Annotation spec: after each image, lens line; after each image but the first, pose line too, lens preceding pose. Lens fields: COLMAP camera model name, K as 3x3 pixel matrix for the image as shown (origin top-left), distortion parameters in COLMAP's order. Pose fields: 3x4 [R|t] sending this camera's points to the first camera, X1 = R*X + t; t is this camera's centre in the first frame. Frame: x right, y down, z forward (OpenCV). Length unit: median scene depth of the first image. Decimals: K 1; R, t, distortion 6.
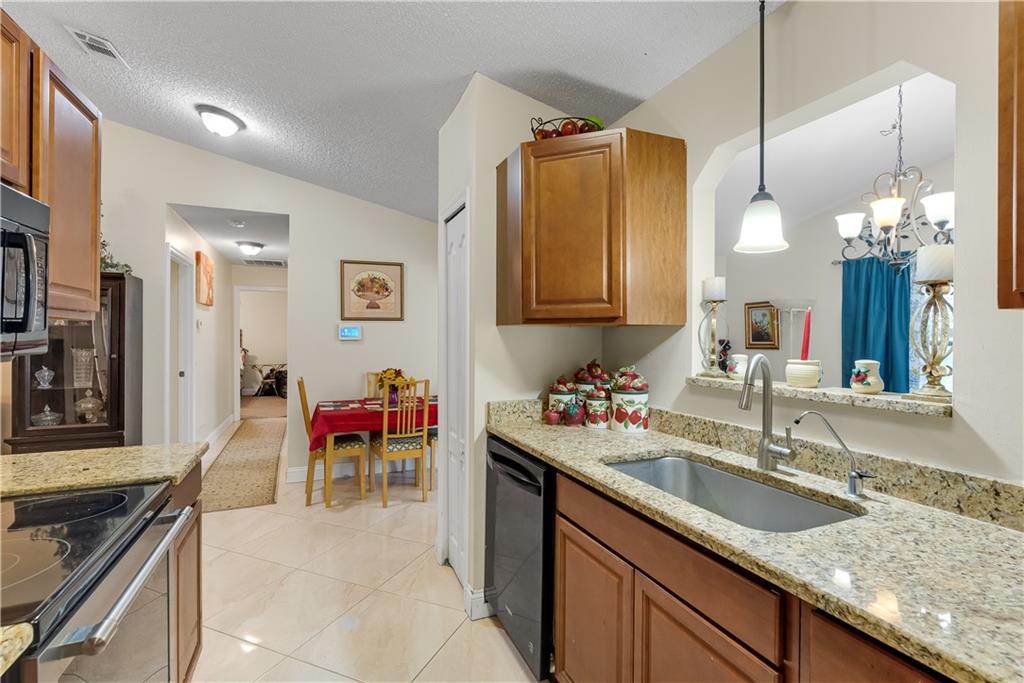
lens RADIAL K [[468.7, 0, 512.2], [0, 468.7, 338.9], [0, 0, 1]] dist [-0.000183, -0.000163]
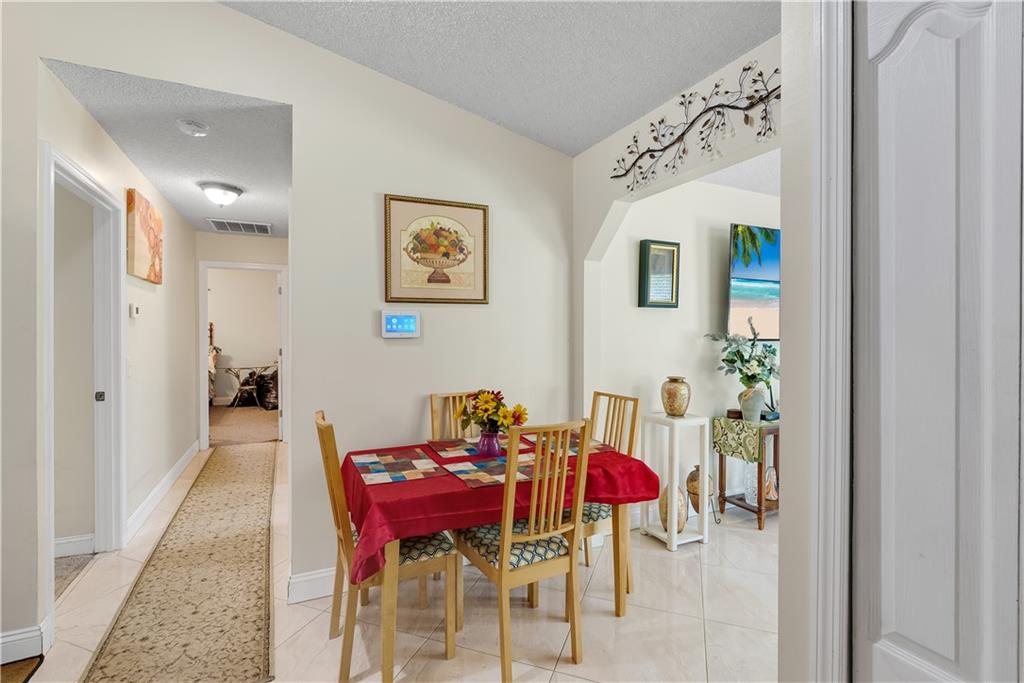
lens RADIAL K [[468.7, 0, 512.0], [0, 468.7, 335.1], [0, 0, 1]] dist [-0.000183, -0.000163]
pose [[0.999242, -0.002402, 0.038847, -0.226326], [0.002276, 0.999992, 0.003287, -0.002070], [-0.038855, -0.003196, 0.999240, 0.417157]]
